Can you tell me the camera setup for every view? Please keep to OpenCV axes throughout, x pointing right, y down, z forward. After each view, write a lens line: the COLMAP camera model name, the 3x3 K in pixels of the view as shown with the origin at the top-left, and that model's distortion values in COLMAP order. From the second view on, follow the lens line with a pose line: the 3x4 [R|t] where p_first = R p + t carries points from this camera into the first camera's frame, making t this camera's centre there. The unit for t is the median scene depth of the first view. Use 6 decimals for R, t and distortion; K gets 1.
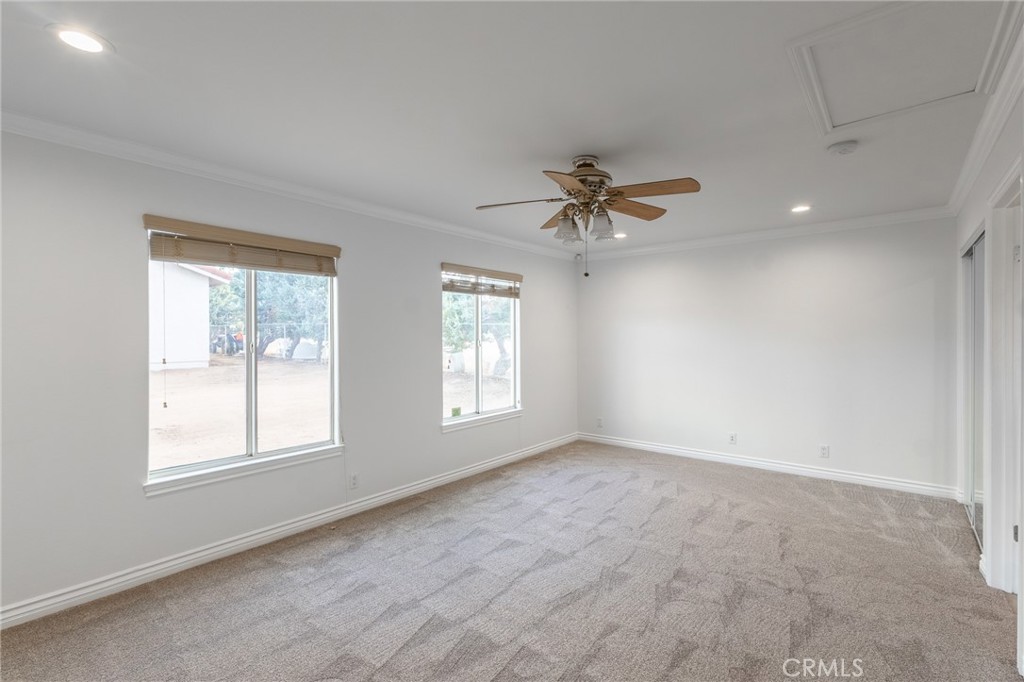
lens RADIAL K [[485.6, 0, 494.2], [0, 485.6, 337.1], [0, 0, 1]] dist [-0.000358, 0.000461]
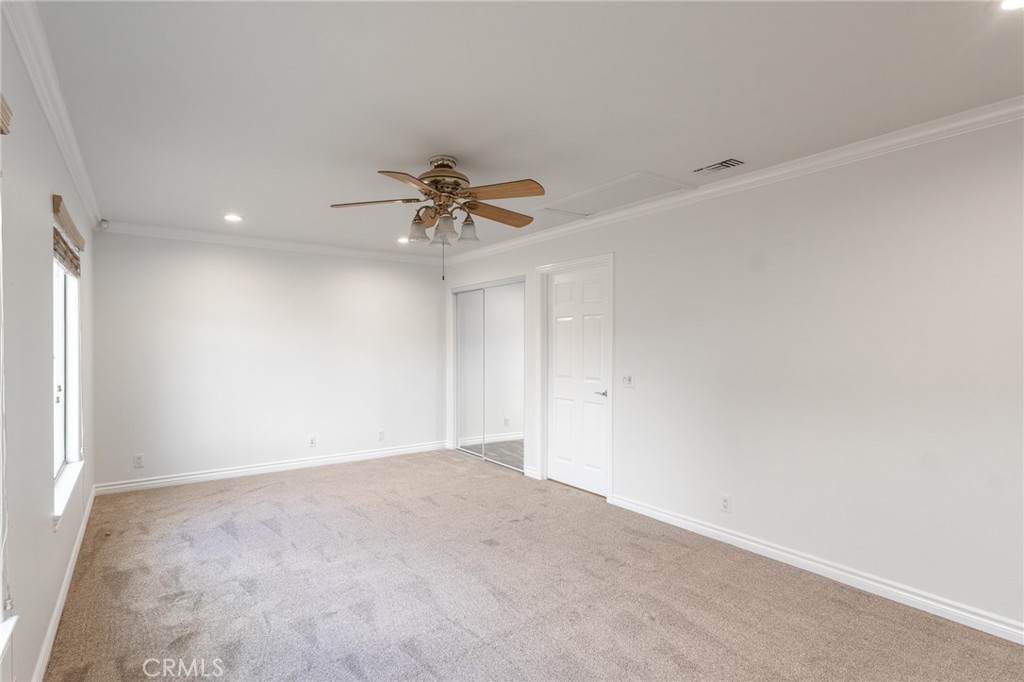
lens RADIAL K [[485.6, 0, 494.2], [0, 485.6, 337.1], [0, 0, 1]] dist [-0.000358, 0.000461]
pose [[0.249455, 0.017403, 0.968230, -0.561793], [-0.001291, 0.999844, -0.017639, 0.006699], [-0.968385, 0.003150, 0.249439, 0.505095]]
